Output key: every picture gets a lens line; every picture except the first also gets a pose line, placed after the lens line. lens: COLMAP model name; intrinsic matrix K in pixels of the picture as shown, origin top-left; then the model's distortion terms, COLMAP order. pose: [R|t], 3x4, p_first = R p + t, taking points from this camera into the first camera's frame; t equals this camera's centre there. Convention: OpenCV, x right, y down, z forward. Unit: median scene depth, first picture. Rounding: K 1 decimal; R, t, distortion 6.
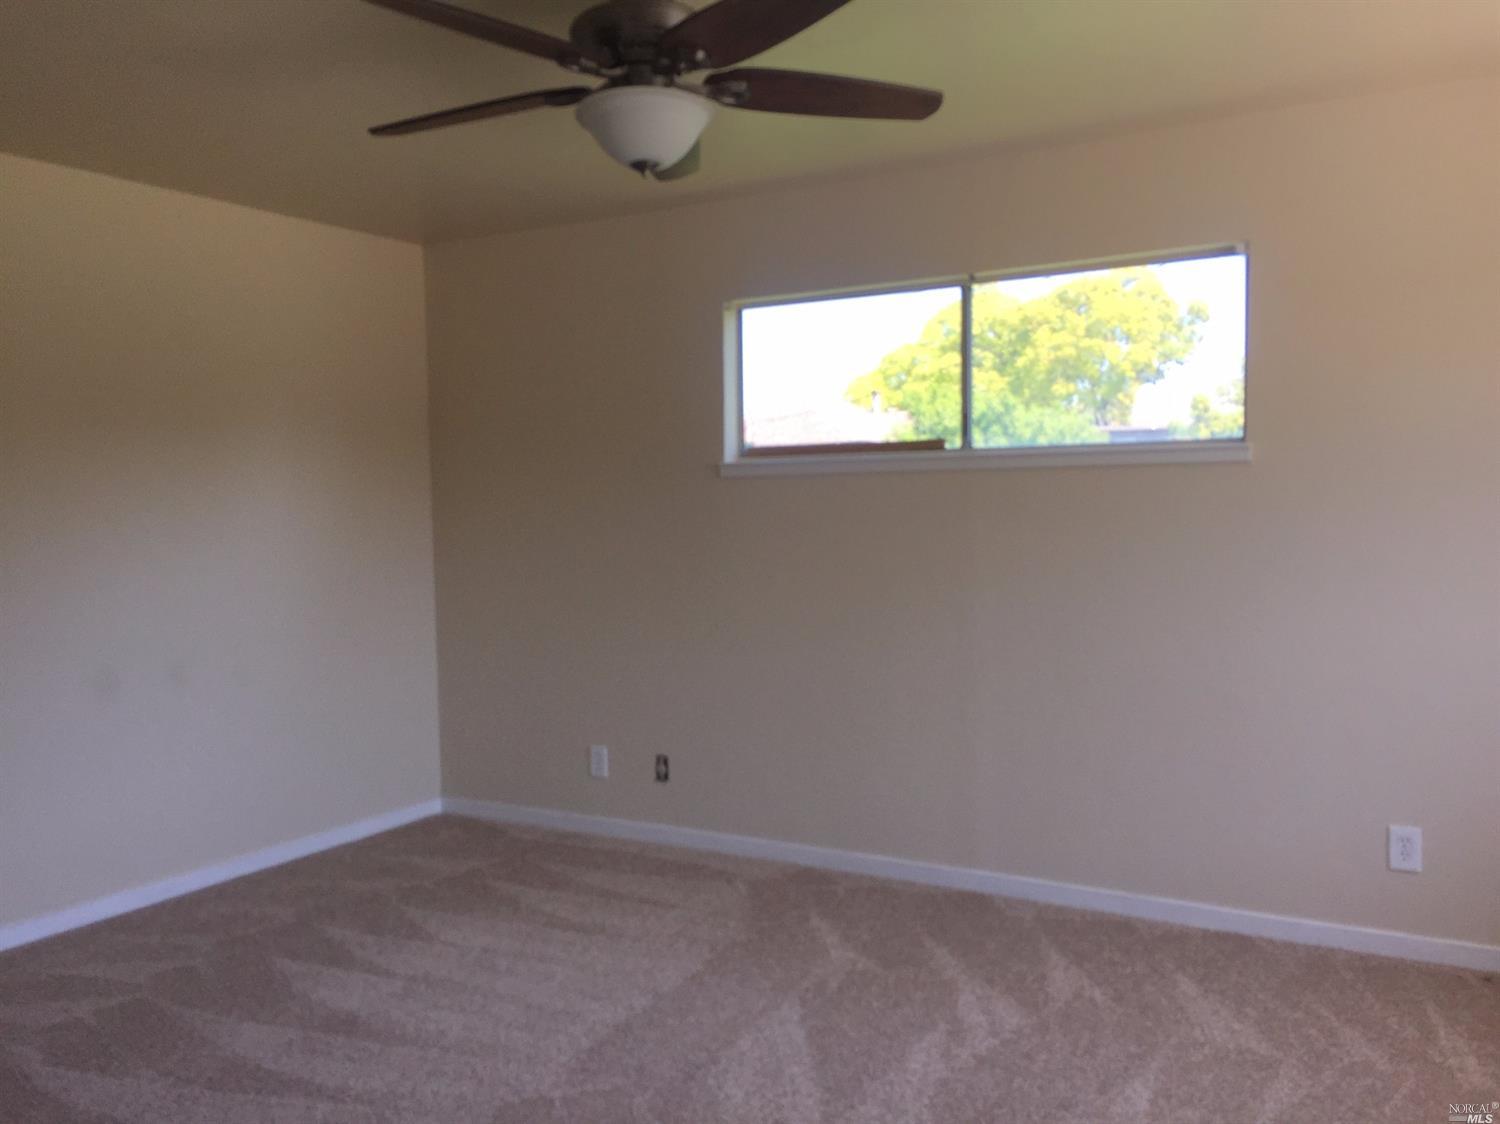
lens RADIAL K [[1250.9, 0, 750.0], [0, 1250.9, 562.0], [0, 0, 1]] dist [0.066797, -0.096659]
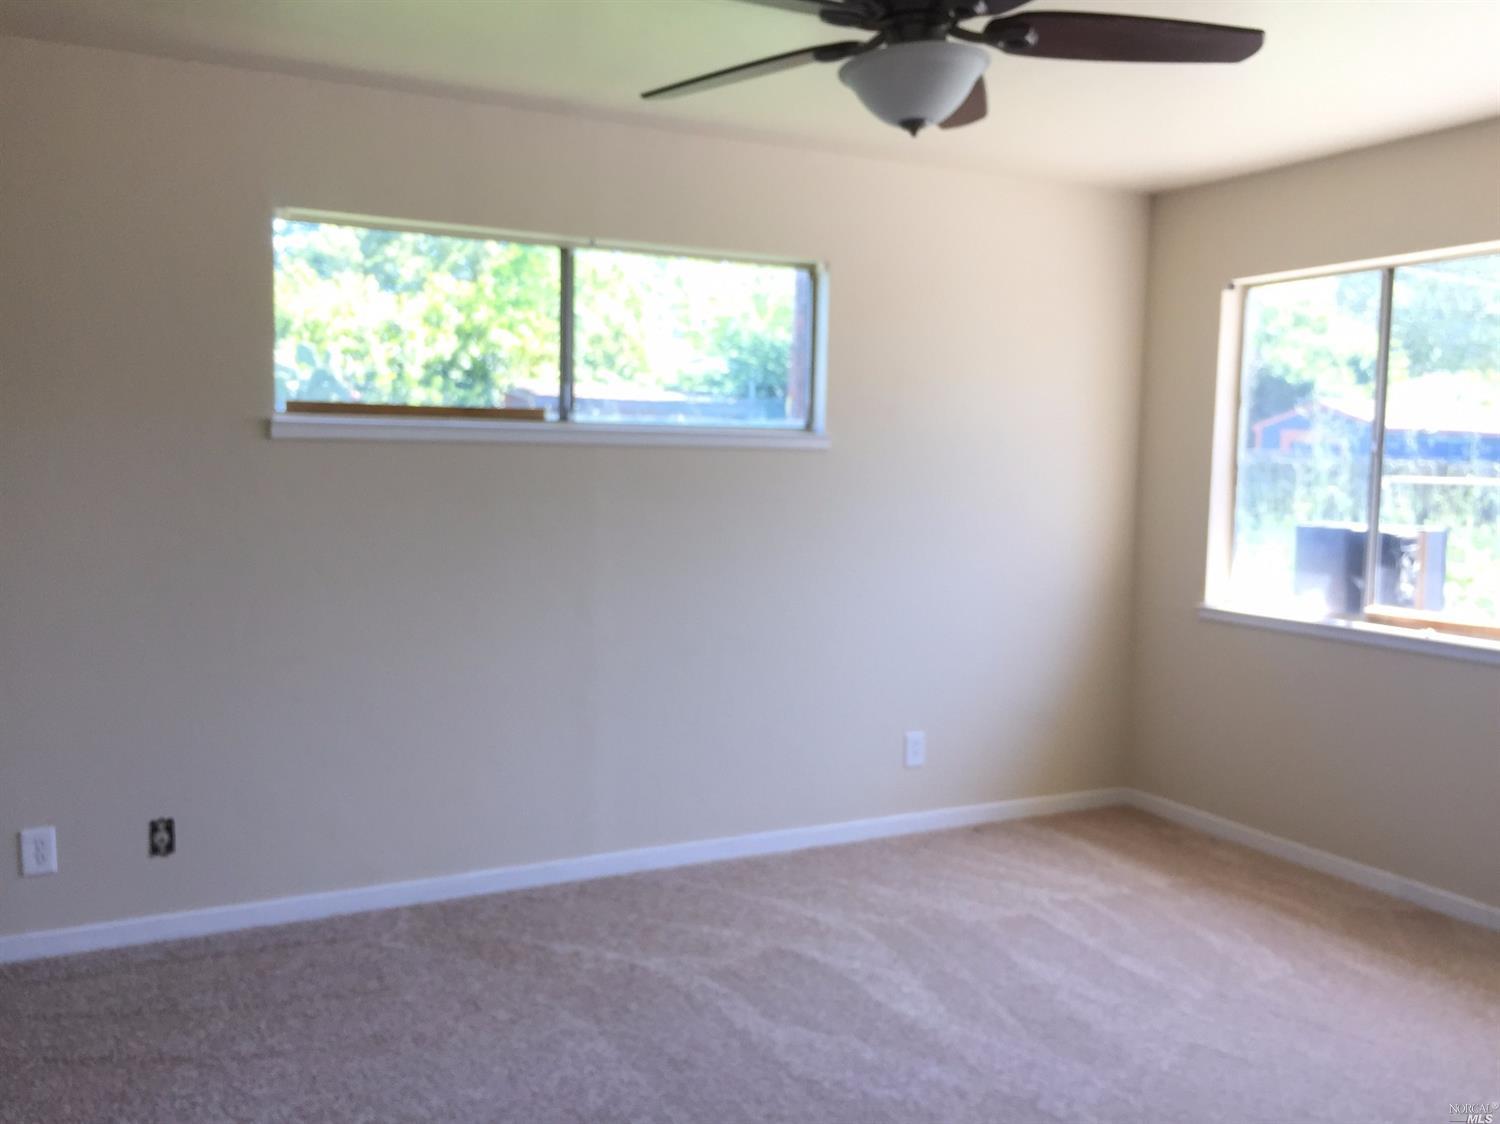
lens RADIAL K [[1251.4, 0, 750.0], [0, 1251.4, 562.0], [0, 0, 1]] dist [0.068827, -0.129546]
pose [[0.542565, -0.037331, 0.839184, -0.551143], [0.020623, 0.999303, 0.031120, -0.010230], [-0.839761, 0.000422, 0.542956, 0.361791]]
